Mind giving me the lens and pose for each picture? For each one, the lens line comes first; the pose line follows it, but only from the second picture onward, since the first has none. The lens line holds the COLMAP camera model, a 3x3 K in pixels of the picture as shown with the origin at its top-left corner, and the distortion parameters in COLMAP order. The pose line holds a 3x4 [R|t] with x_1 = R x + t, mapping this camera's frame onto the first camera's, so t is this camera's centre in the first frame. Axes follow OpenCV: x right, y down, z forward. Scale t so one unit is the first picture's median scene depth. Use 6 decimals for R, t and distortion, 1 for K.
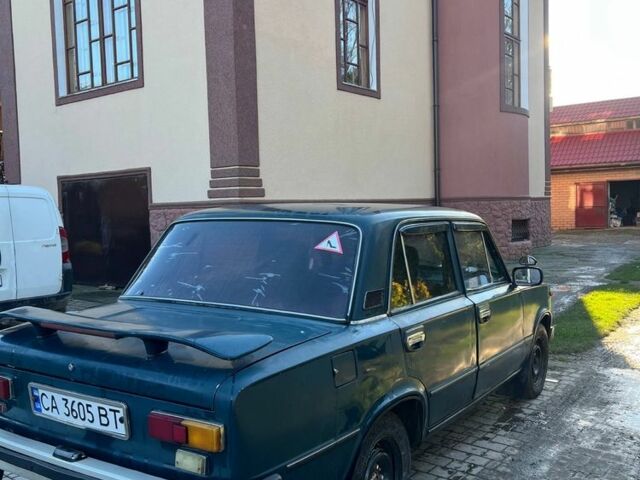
lens RADIAL K [[655.6, 0, 323.3], [0, 655.6, 241.0], [0, 0, 1]] dist [0.038728, 0.000000]
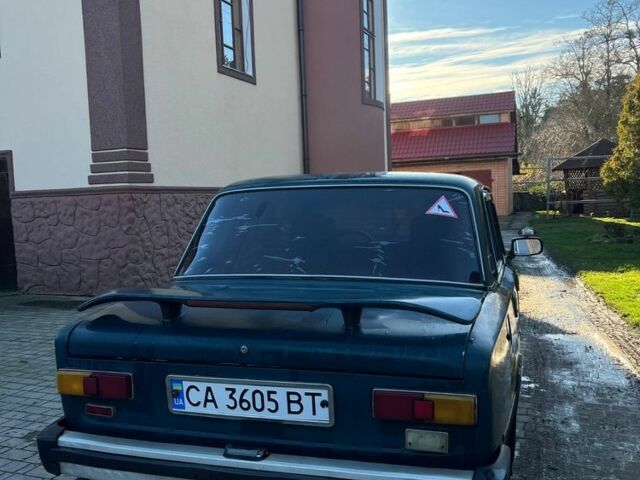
lens RADIAL K [[655.6, 0, 322.3], [0, 655.6, 239.0], [0, 0, 1]] dist [0.038728, 0.000000]
pose [[0.955634, -0.025613, 0.293441, -0.342637], [0.024958, 0.999671, 0.005975, 0.030453], [-0.293497, 0.001614, 0.955959, 0.108210]]
